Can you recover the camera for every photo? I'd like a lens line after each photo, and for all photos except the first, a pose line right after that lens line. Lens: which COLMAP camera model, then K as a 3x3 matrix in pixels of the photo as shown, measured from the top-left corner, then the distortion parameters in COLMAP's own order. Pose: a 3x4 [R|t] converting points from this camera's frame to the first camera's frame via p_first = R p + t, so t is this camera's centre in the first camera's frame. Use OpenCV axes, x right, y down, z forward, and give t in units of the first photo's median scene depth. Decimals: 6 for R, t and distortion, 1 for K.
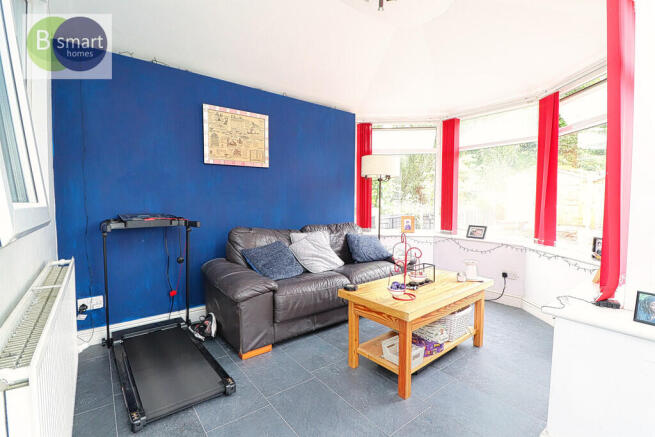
lens RADIAL K [[301.3, 0, 327.5], [0, 301.3, 218.5], [0, 0, 1]] dist [0.000208, -0.012444]
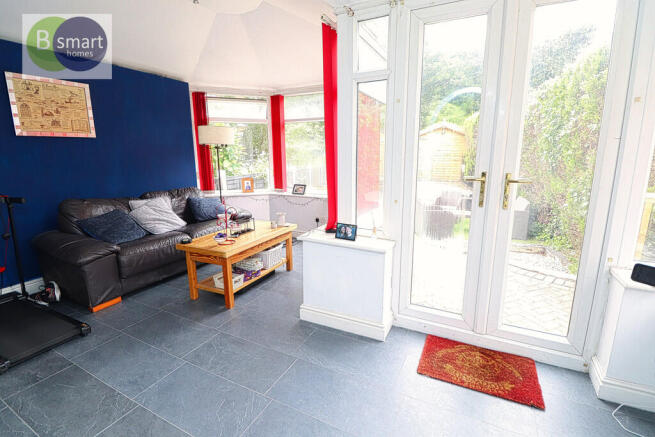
lens RADIAL K [[301.3, 0, 327.5], [0, 301.3, 218.5], [0, 0, 1]] dist [0.000208, -0.012444]
pose [[0.903585, -0.093821, 0.418009, 0.077956], [0.031377, 0.987598, 0.153838, -0.040532], [-0.427258, -0.125890, 0.895323, -0.341202]]
